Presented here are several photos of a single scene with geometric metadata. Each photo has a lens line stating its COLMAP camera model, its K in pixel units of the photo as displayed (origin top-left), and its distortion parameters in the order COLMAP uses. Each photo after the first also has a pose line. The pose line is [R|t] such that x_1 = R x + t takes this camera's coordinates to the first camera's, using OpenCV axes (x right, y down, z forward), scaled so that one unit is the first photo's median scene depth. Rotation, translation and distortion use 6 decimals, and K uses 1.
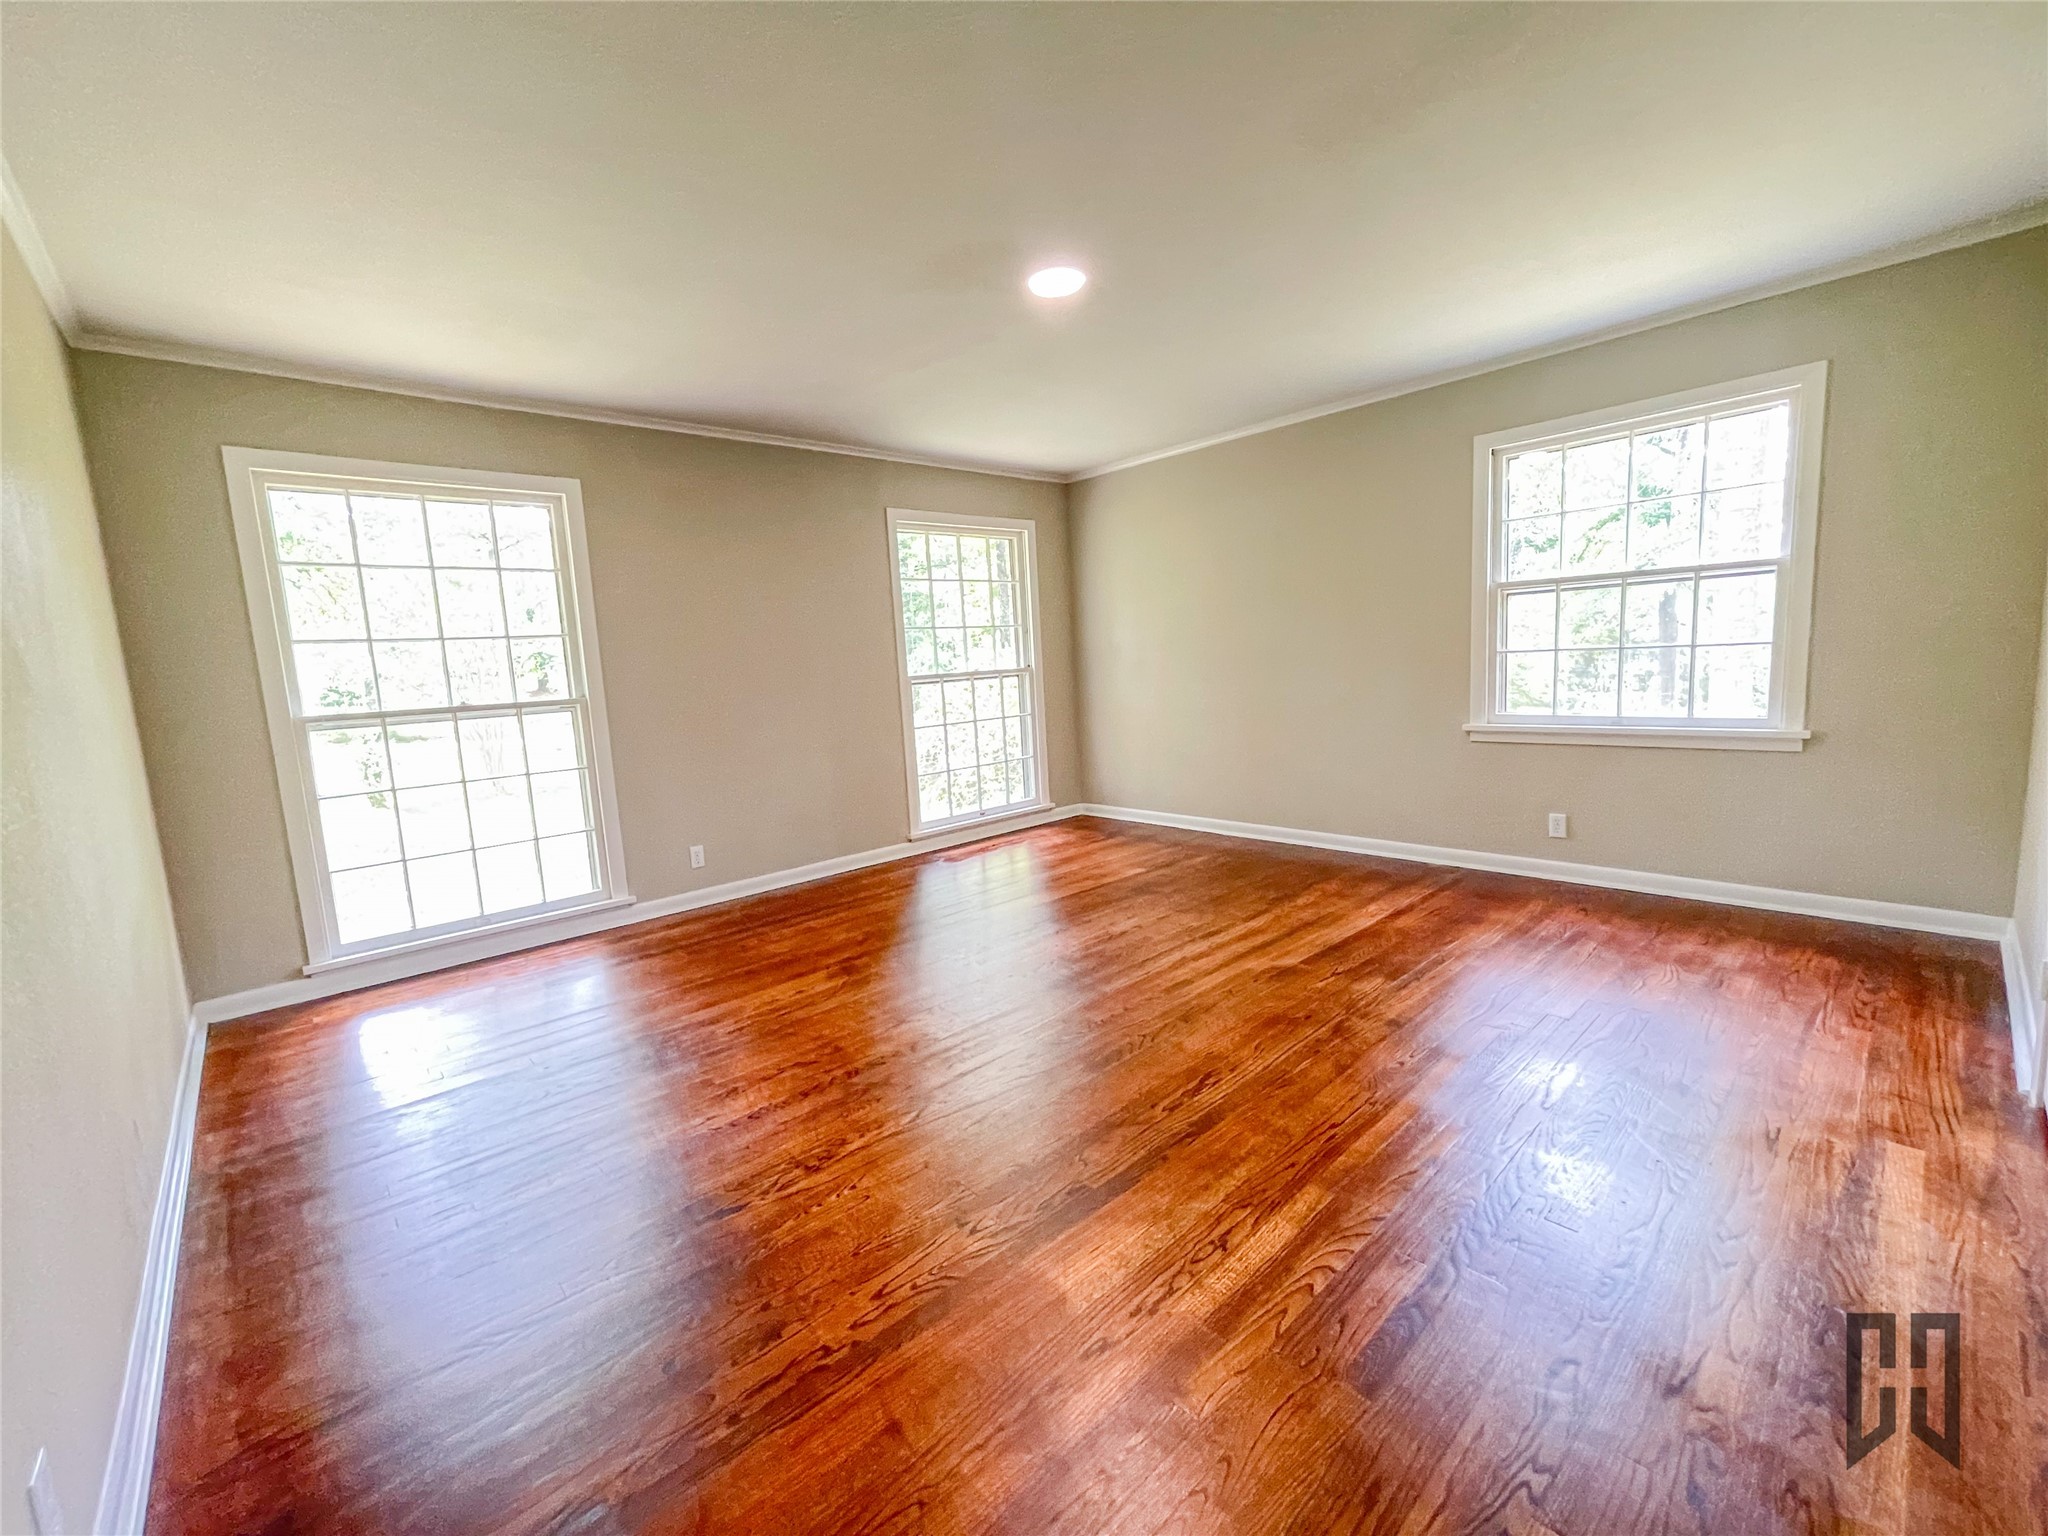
lens RADIAL K [[829.4, 0, 1028.5], [0, 829.4, 759.4], [0, 0, 1]] dist [-0.000091, 0.000193]
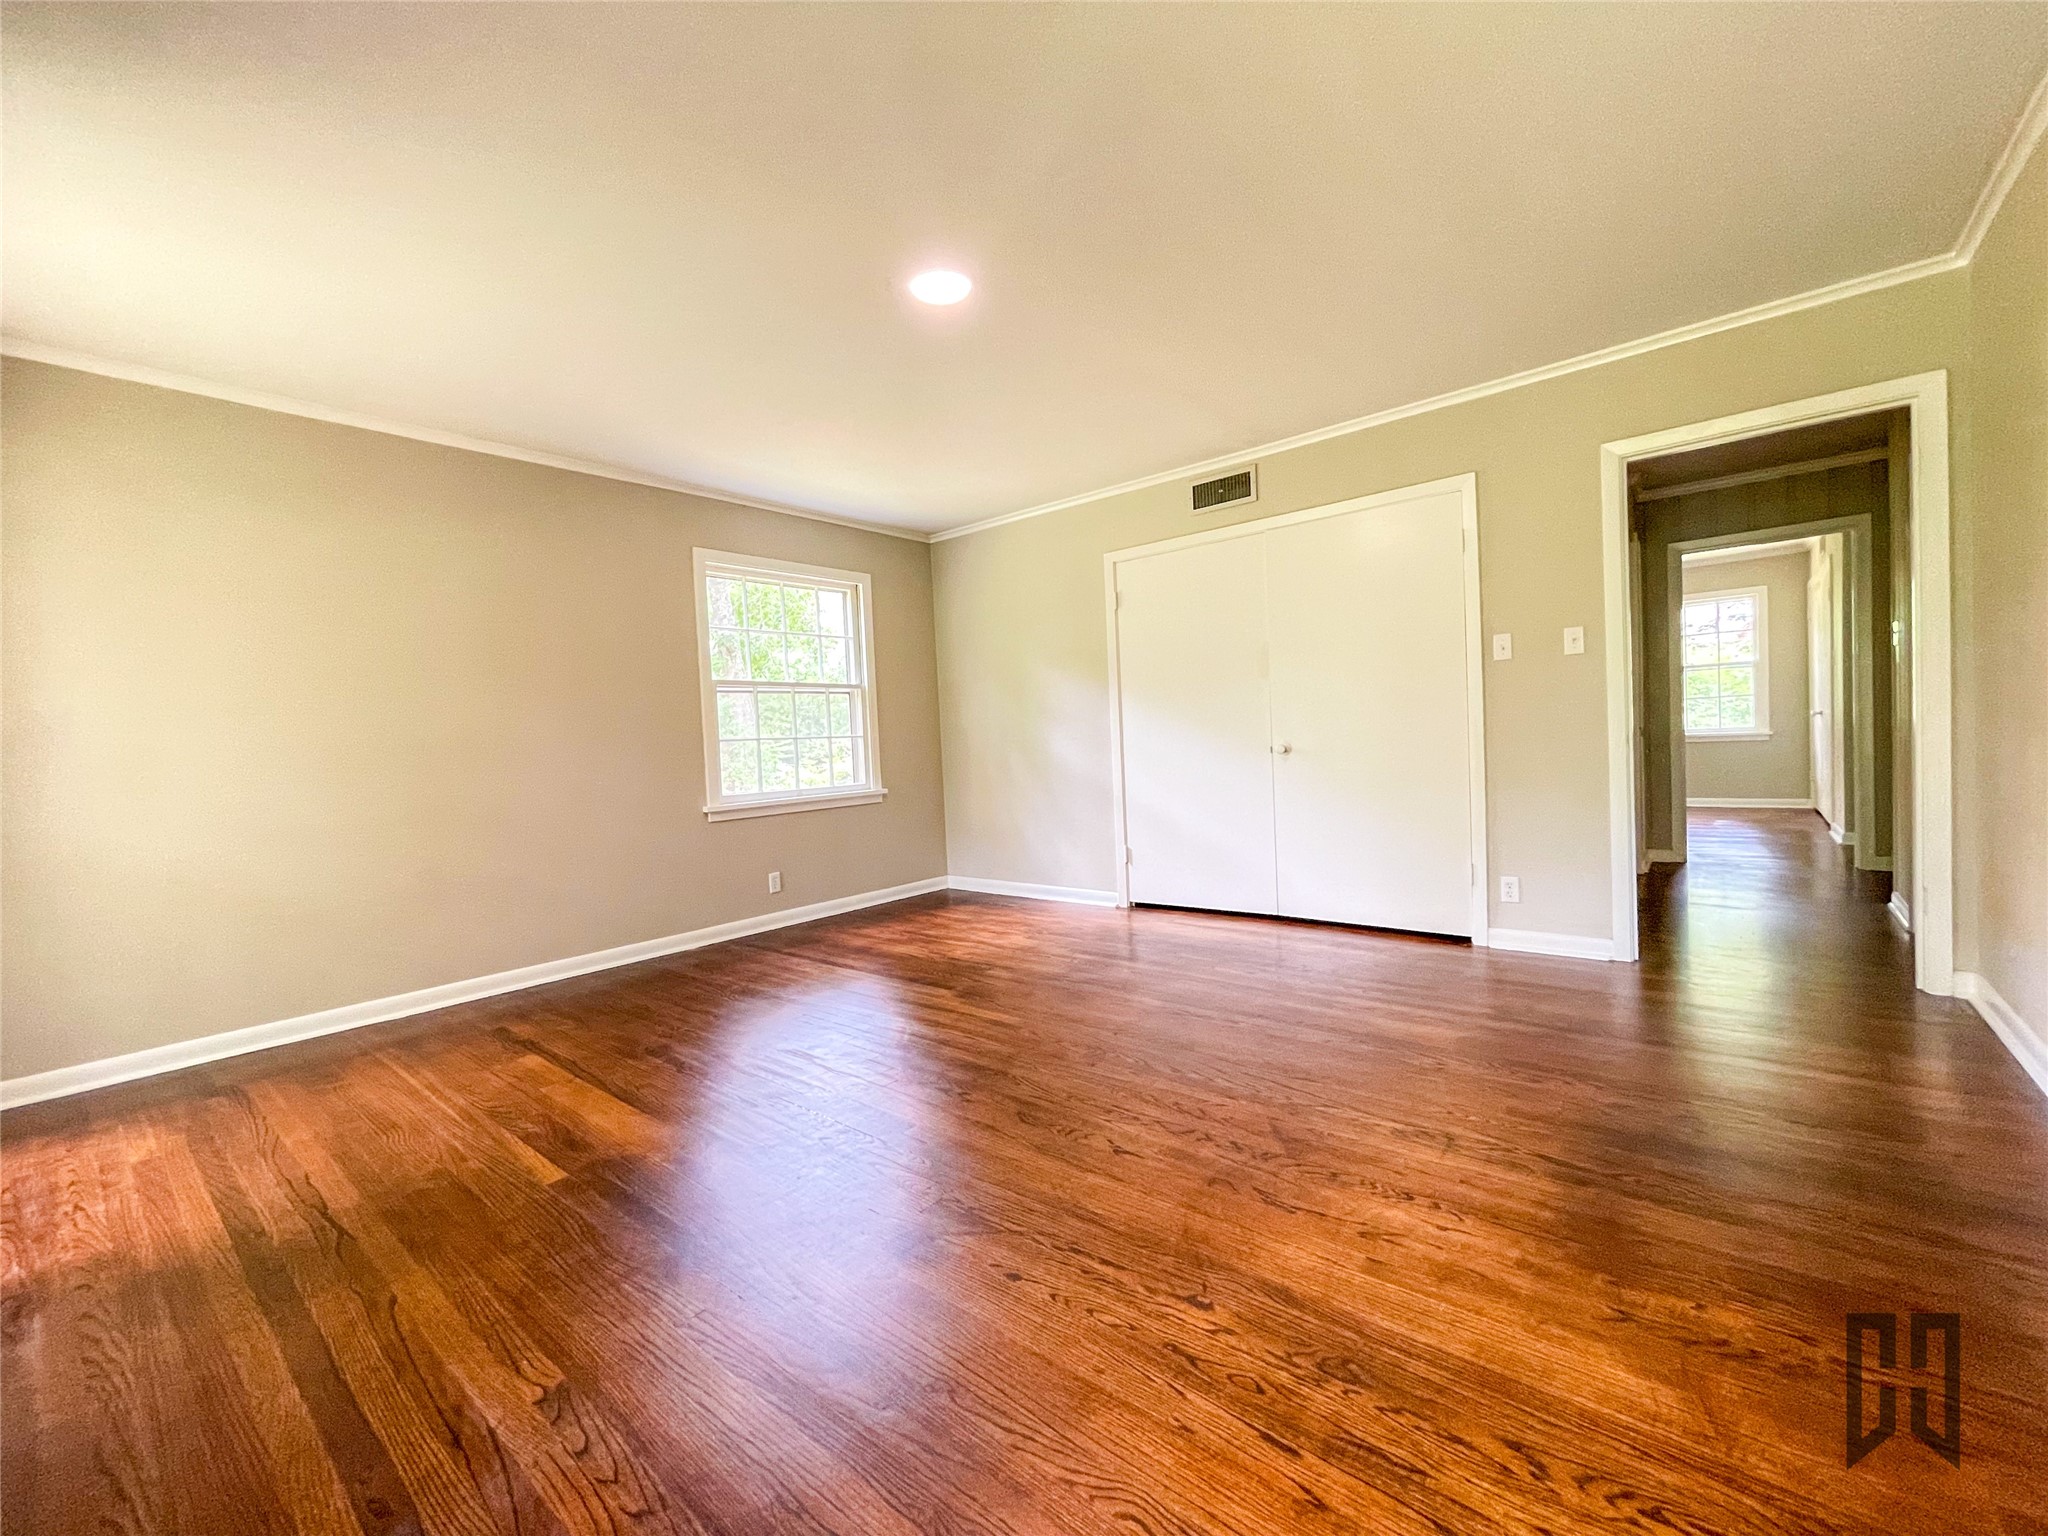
lens RADIAL K [[829.4, 0, 1028.5], [0, 829.4, 759.4], [0, 0, 1]] dist [-0.000091, 0.000193]
pose [[-0.131031, 0.049610, 0.990136, -0.711077], [0.181828, 0.983008, -0.025191, -0.000242], [-0.974561, 0.176734, -0.137825, 0.931839]]
